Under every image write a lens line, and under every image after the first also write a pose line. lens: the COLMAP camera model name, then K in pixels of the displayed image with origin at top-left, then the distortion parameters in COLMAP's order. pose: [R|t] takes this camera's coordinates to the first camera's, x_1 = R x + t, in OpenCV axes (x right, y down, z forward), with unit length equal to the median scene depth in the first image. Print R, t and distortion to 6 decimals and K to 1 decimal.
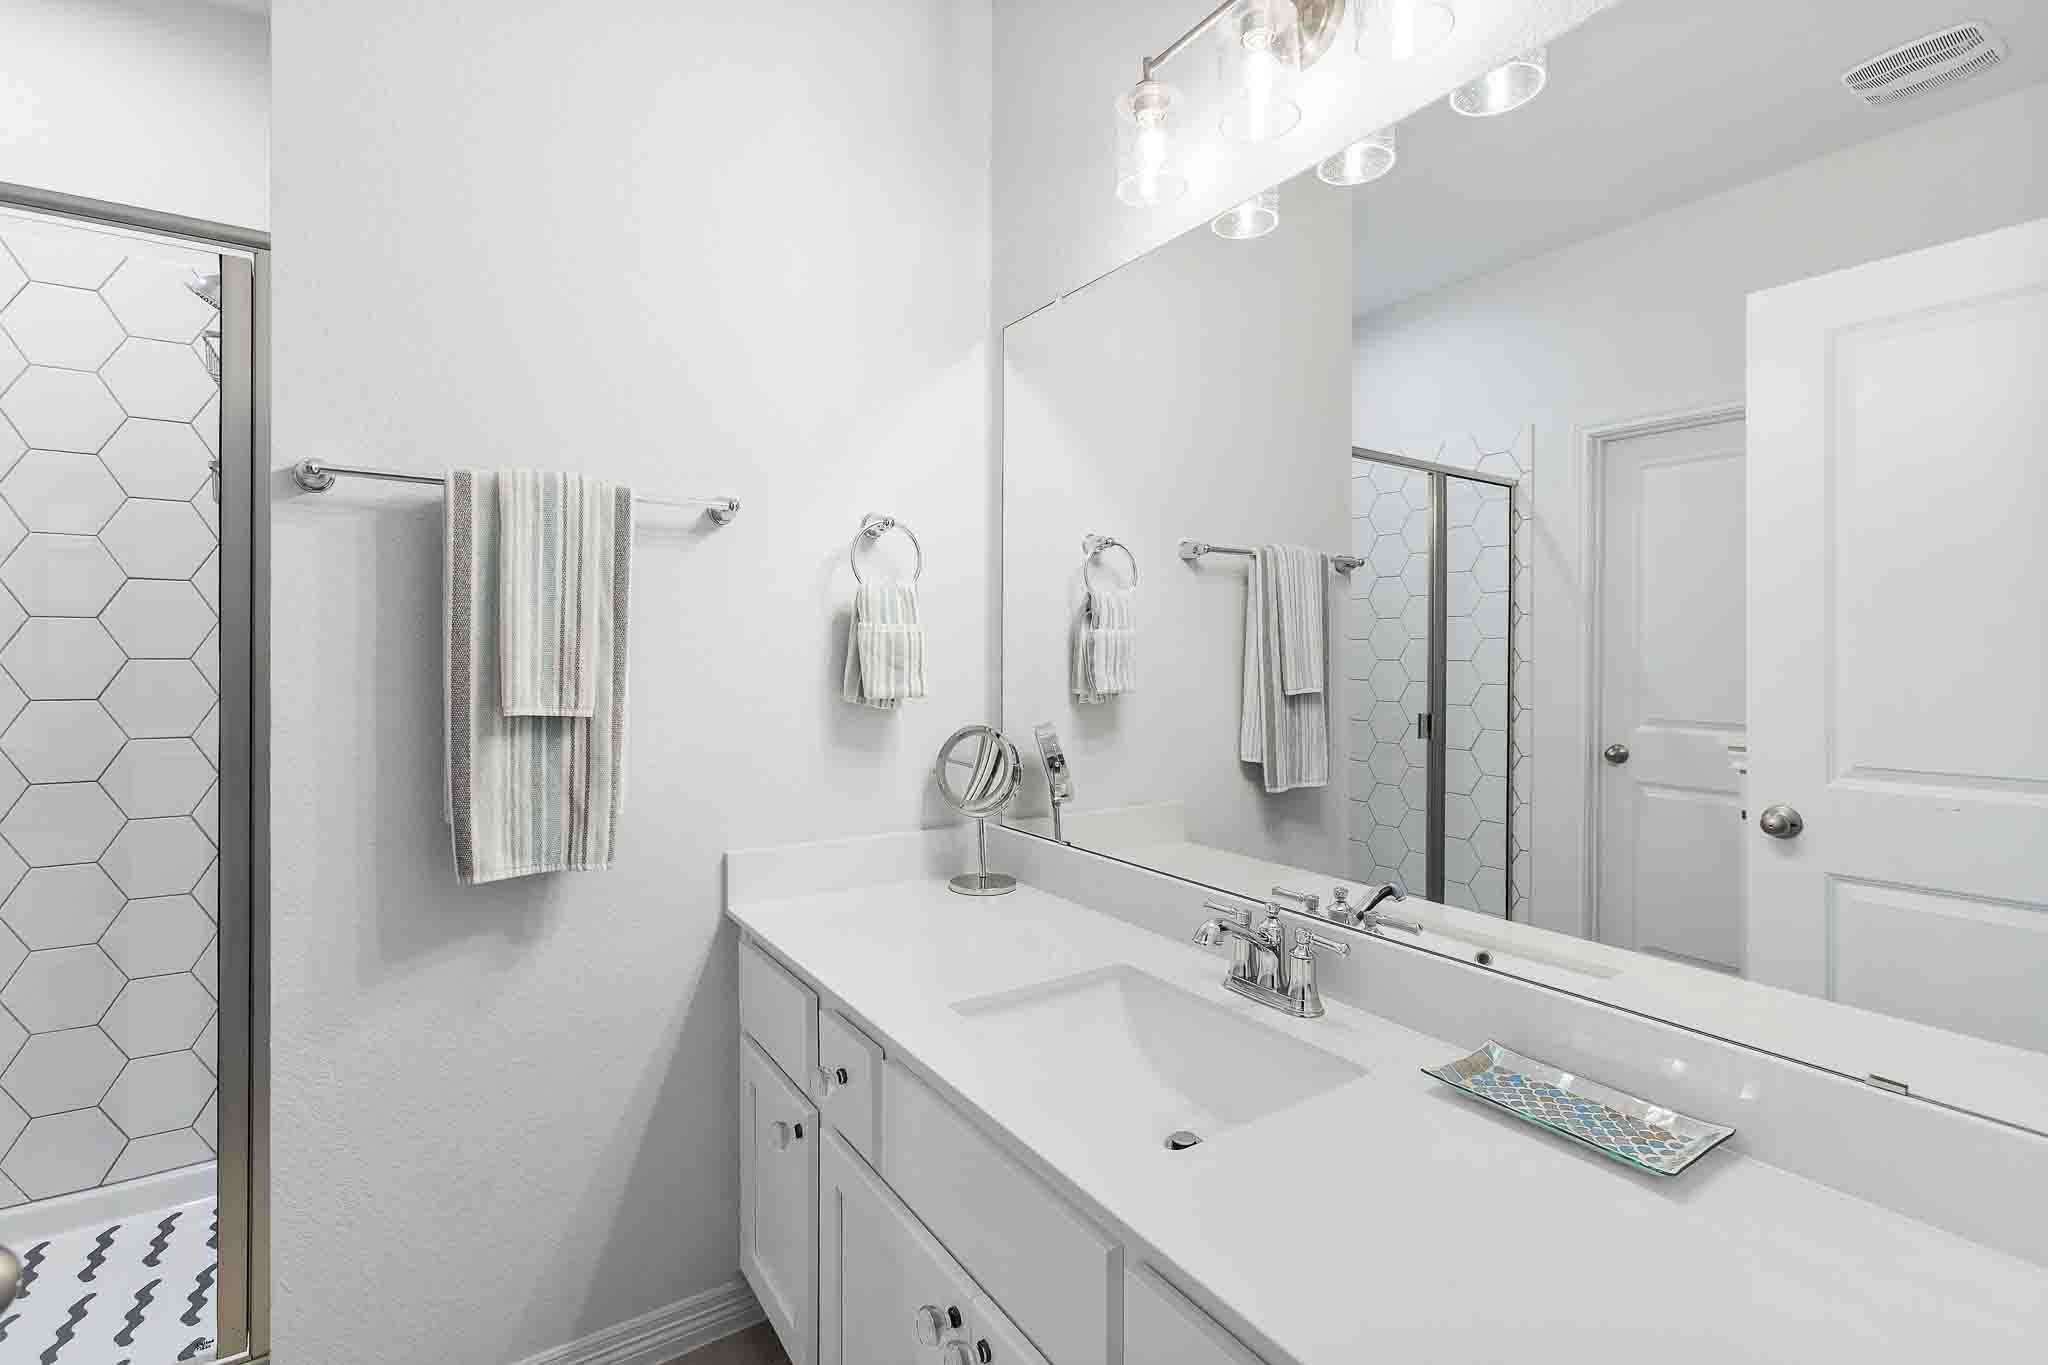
lens RADIAL K [[930.5, 0, 1001.9], [0, 930.5, 642.4], [0, 0, 1]] dist [-0.007656, 0.002586]
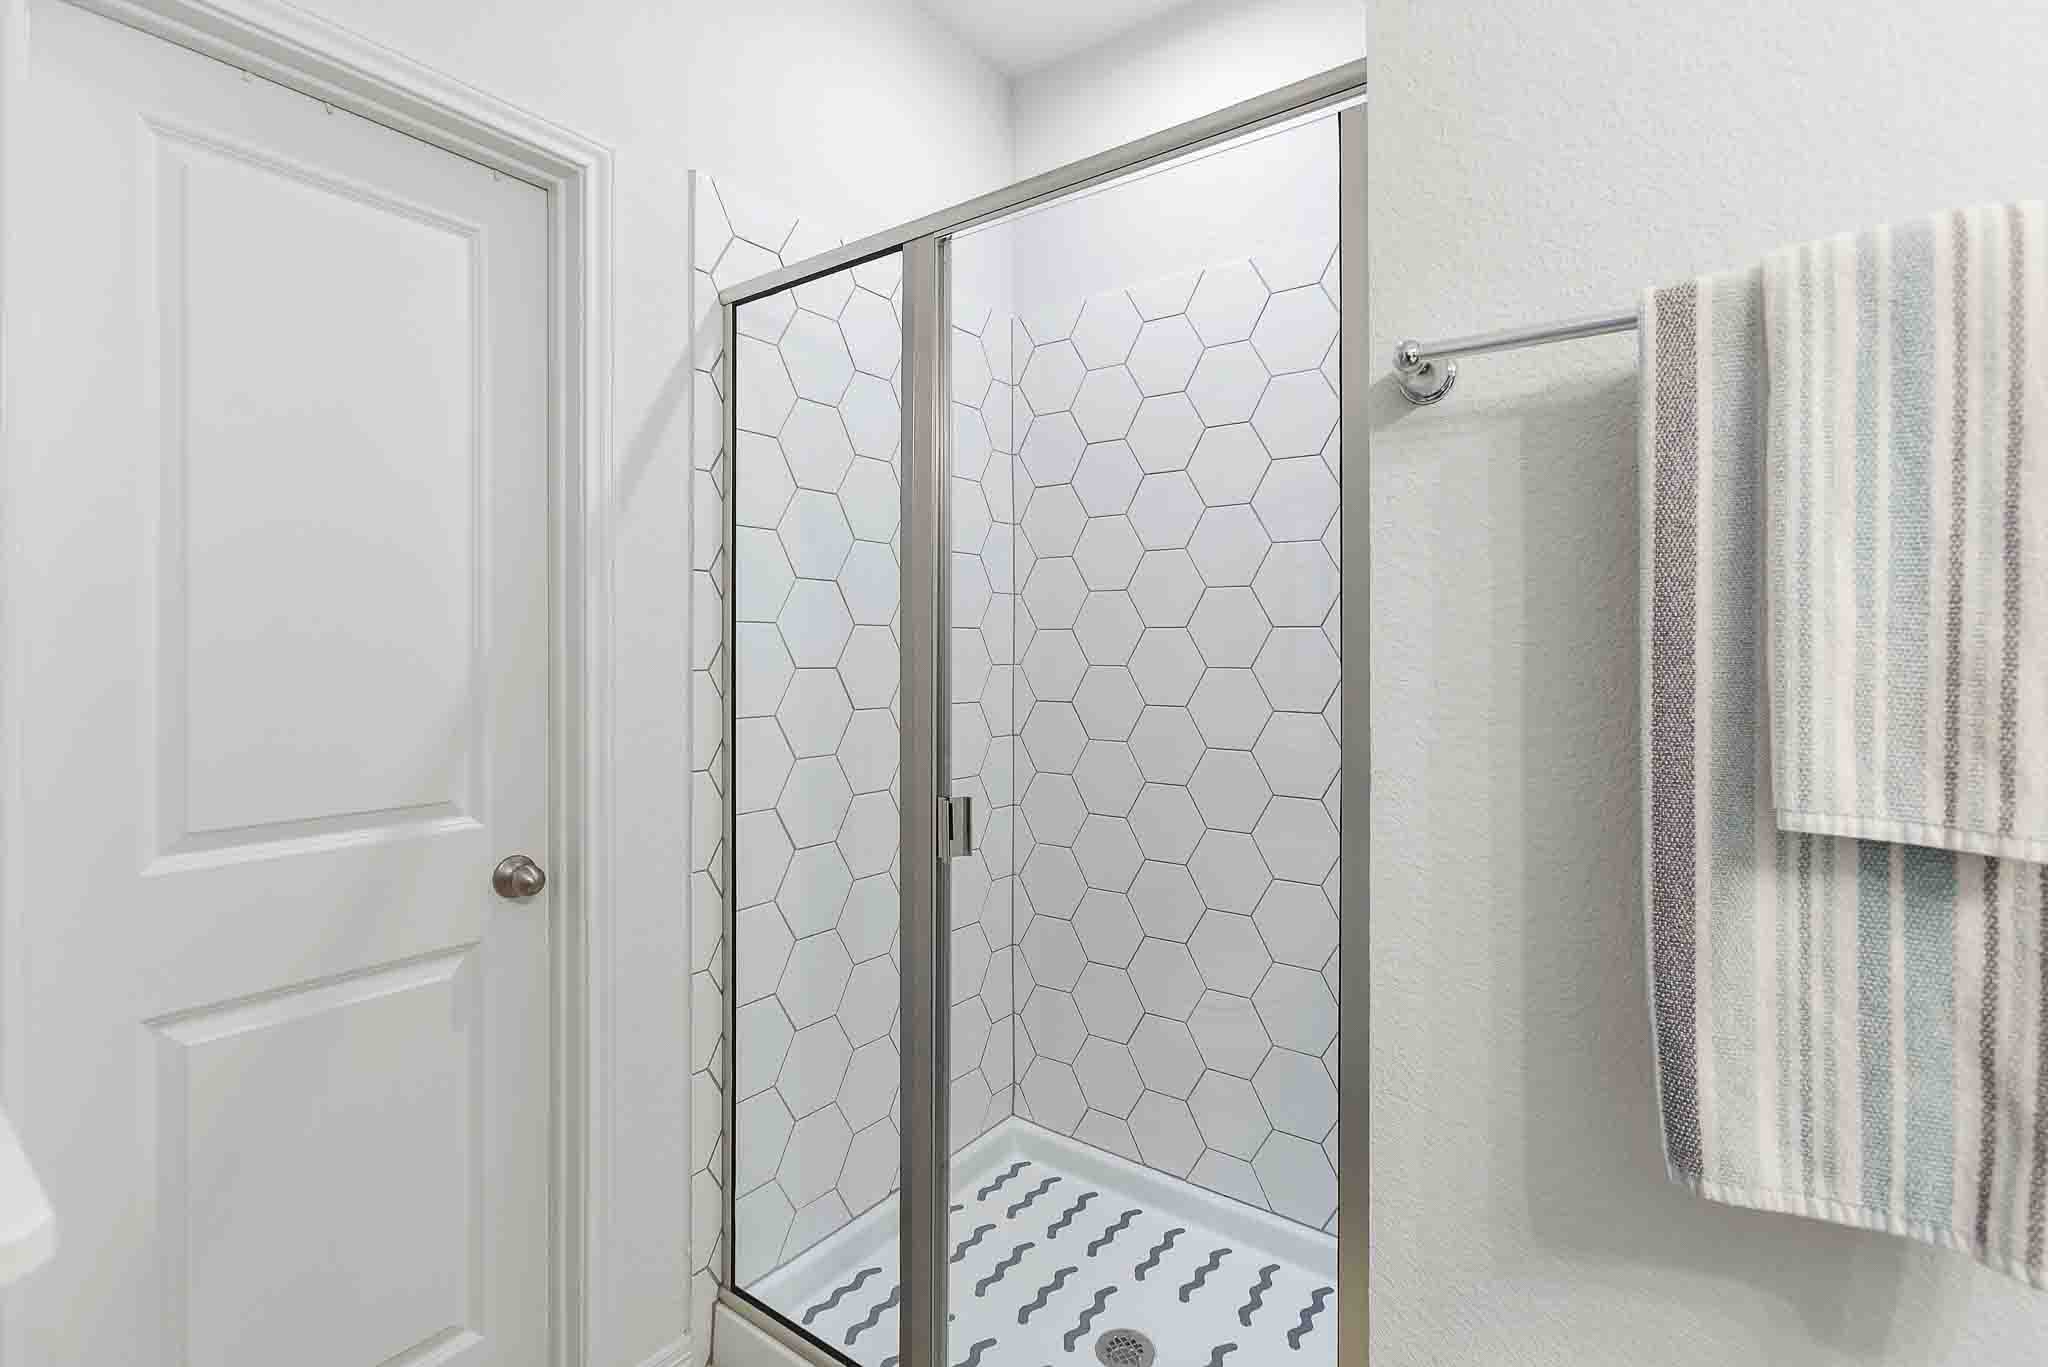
lens RADIAL K [[930.5, 0, 1023.6], [0, 930.5, 643.7], [0, 0, 1]] dist [-0.007656, 0.002586]
pose [[0.348333, -0.003409, -0.937365, -0.256624], [0.006342, 0.999979, -0.001279, -0.006329], [0.937349, -0.005499, 0.348348, 0.522818]]
